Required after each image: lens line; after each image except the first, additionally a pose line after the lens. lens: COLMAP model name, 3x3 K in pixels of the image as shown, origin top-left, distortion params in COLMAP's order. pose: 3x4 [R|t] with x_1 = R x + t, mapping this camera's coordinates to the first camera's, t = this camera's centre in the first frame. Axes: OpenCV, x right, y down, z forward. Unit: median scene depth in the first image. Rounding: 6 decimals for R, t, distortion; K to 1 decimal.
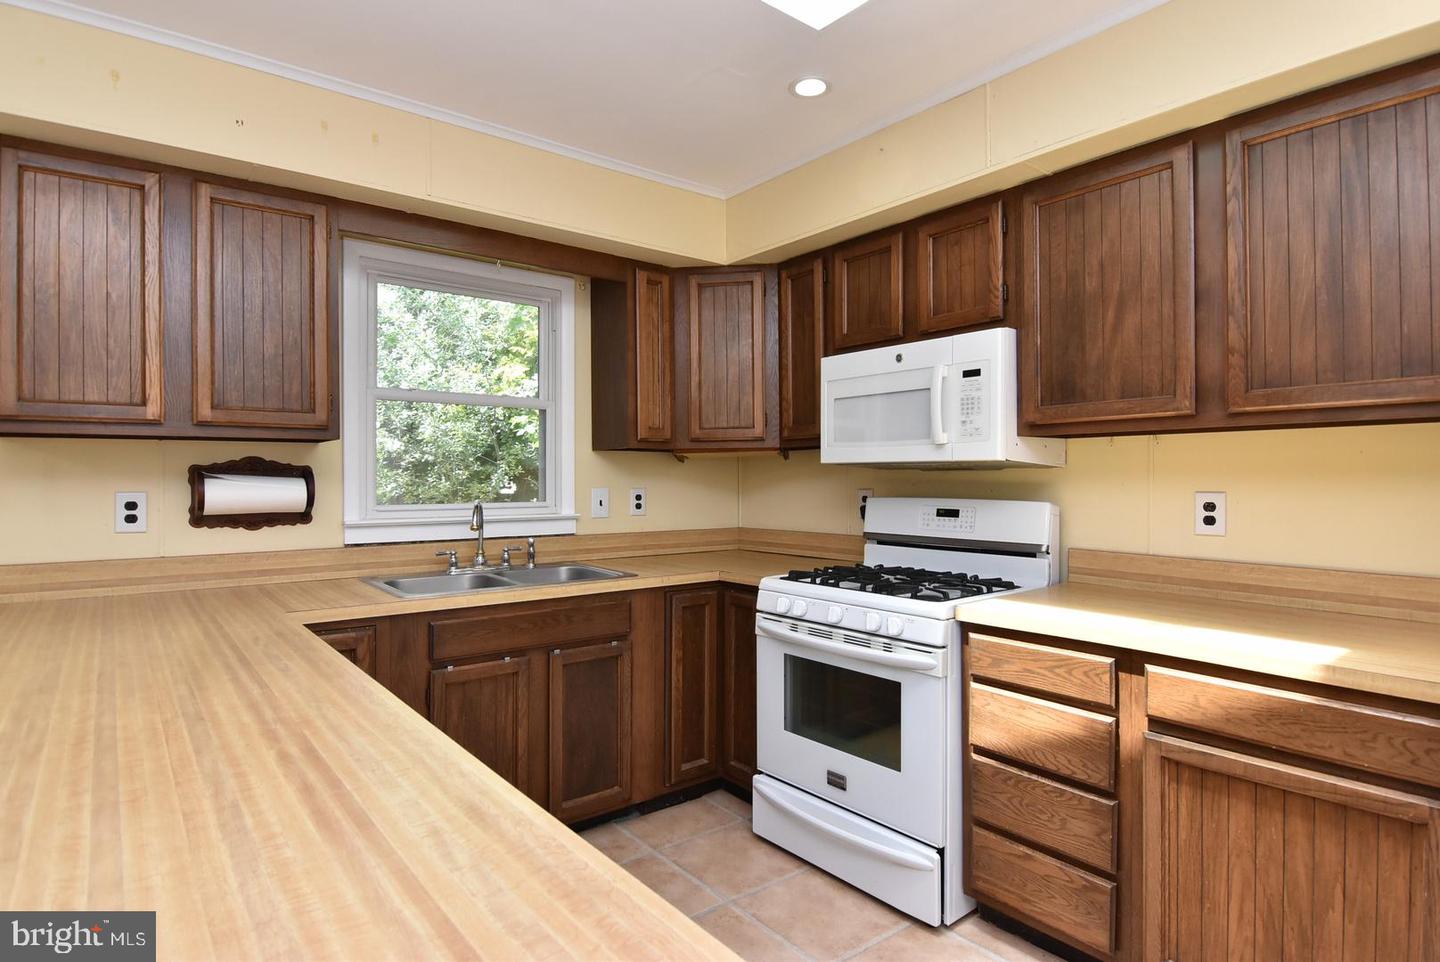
lens RADIAL K [[762.9, 0, 718.5], [0, 762.9, 485.5], [0, 0, 1]] dist [-0.010721, -0.010126]
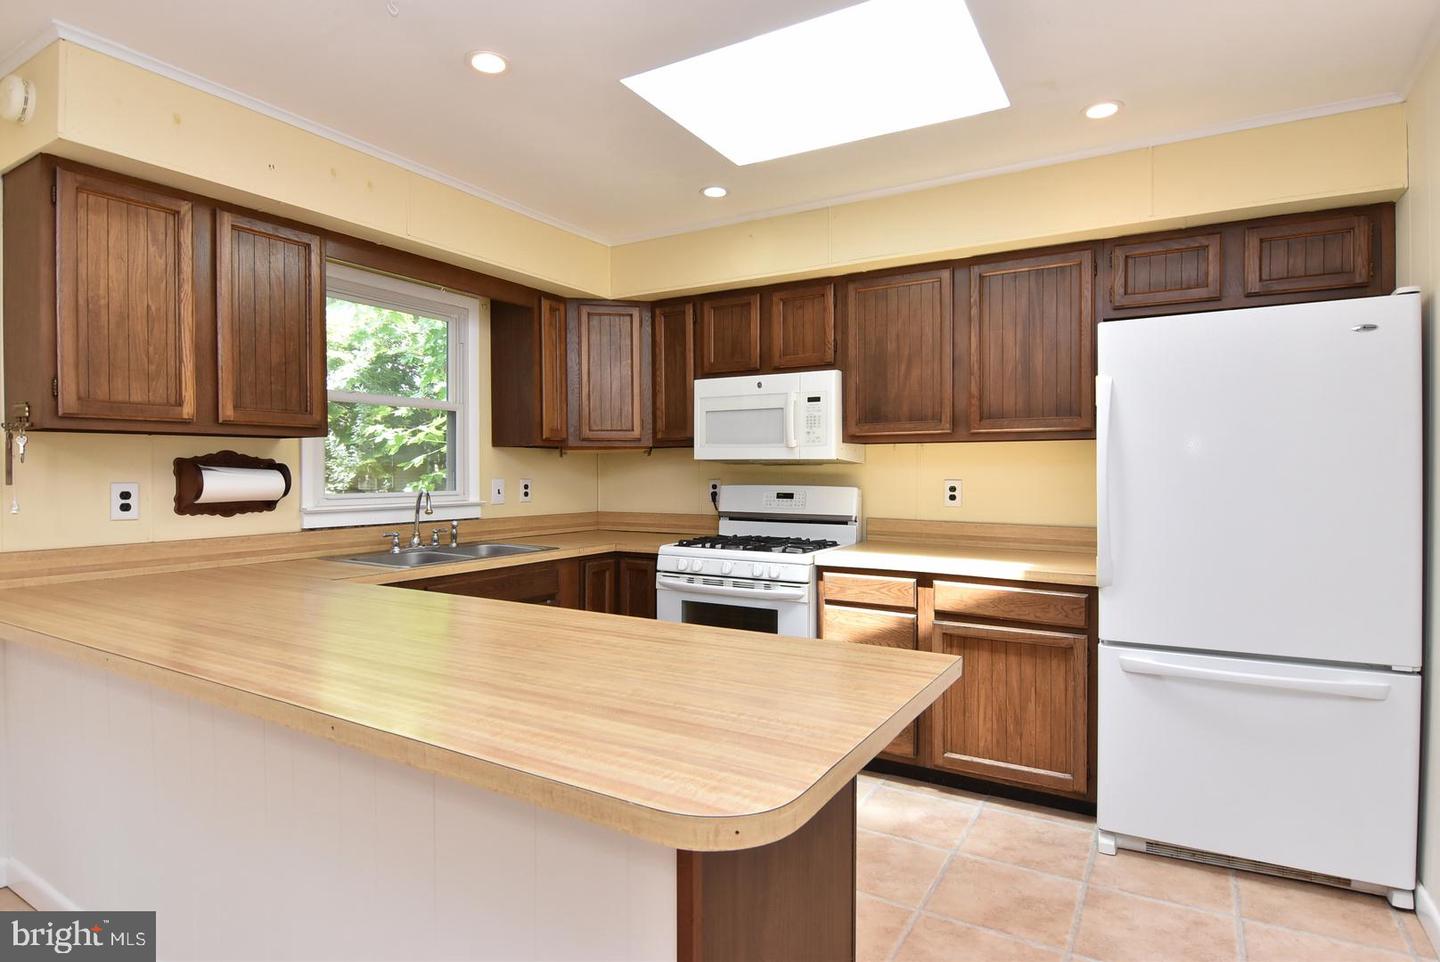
lens RADIAL K [[762.9, 0, 728.8], [0, 762.9, 480.4], [0, 0, 1]] dist [-0.010721, -0.010126]
pose [[0.933724, -0.003409, 0.357977, -0.359054], [0.002682, 0.999993, 0.002526, 0.005207], [-0.357984, -0.001398, 0.933727, -0.323676]]
